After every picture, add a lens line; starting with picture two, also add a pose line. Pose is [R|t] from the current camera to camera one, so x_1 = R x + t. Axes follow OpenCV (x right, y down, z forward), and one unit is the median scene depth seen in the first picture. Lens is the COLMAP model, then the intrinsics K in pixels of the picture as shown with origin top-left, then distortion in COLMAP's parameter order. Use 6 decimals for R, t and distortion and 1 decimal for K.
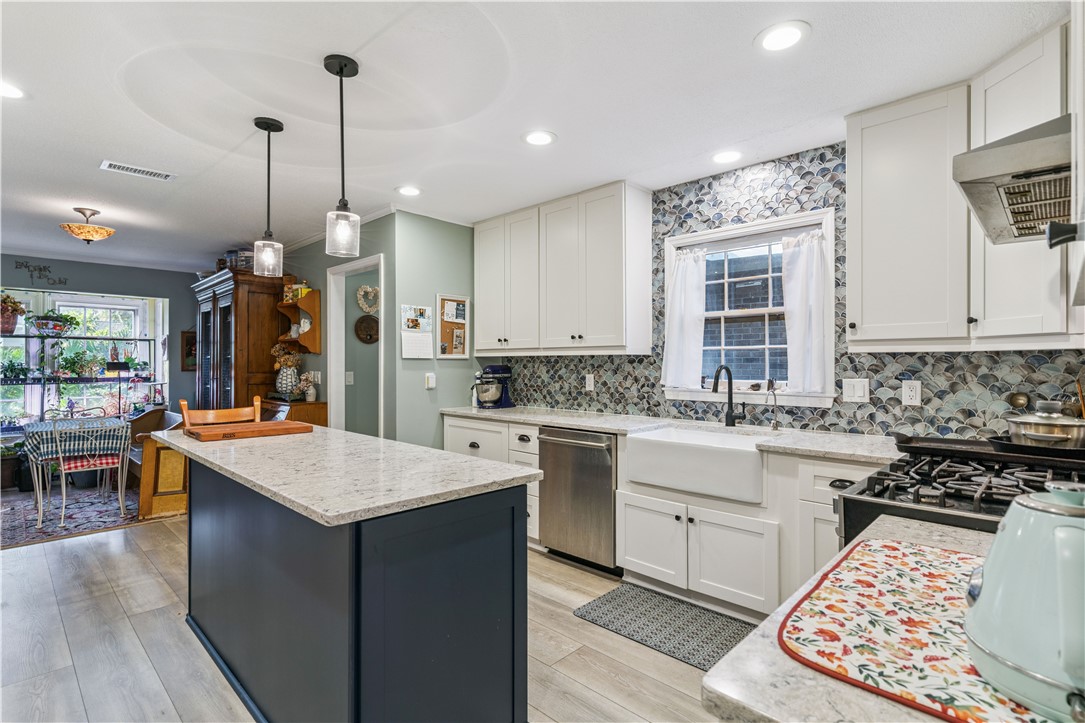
lens RADIAL K [[517.5, 0, 537.0], [0, 517.5, 363.6], [0, 0, 1]] dist [-0.003723, -0.000222]
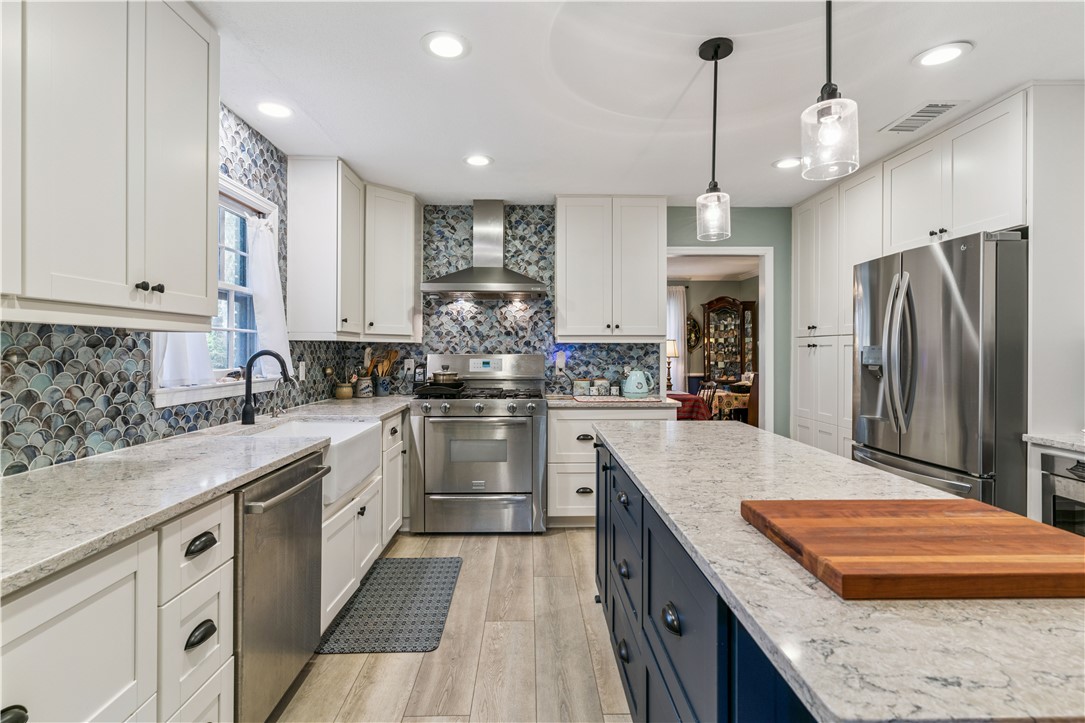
lens RADIAL K [[536.7, 0, 540.5], [0, 536.7, 353.4], [0, 0, 1]] dist [-0.003080, 0.001312]
pose [[-0.717601, -0.004806, 0.696437, -0.473785], [-0.001033, 0.999982, 0.005837, 0.001680], [-0.696453, 0.003469, -0.717594, 1.094752]]
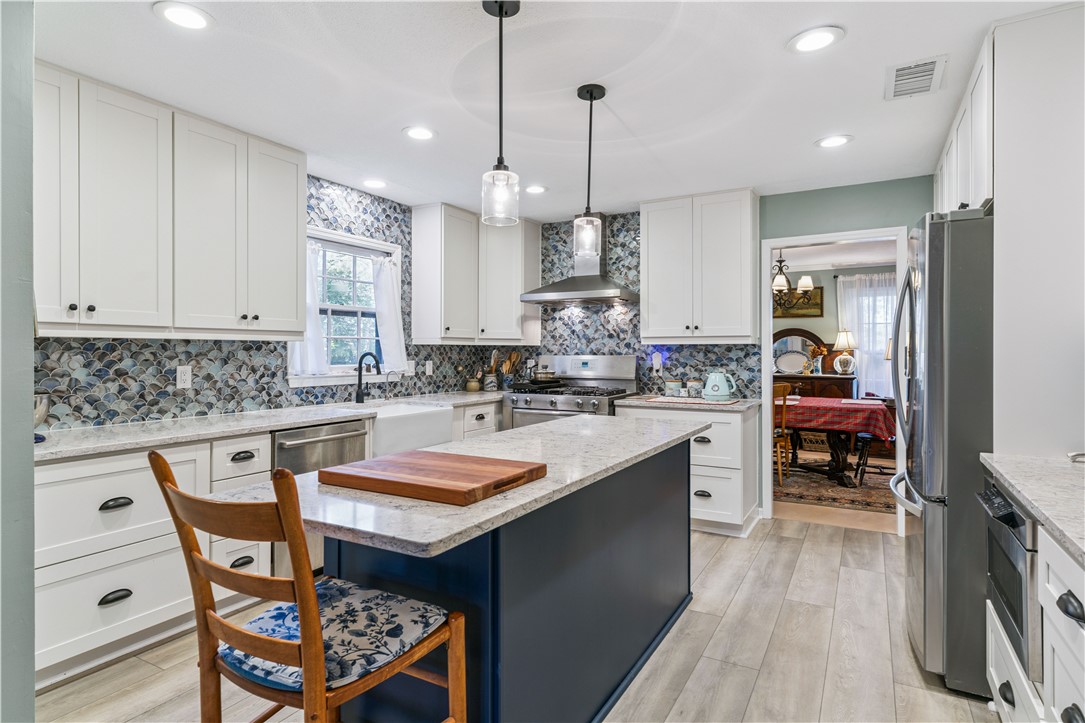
lens RADIAL K [[590.7, 0, 539.5], [0, 590.7, 354.8], [0, 0, 1]] dist [0.008661, 0.000478]
pose [[-0.253501, -0.005646, 0.967319, -0.902819], [0.000675, 0.999982, 0.006014, 0.000480], [-0.967335, 0.002178, -0.253492, 0.801514]]
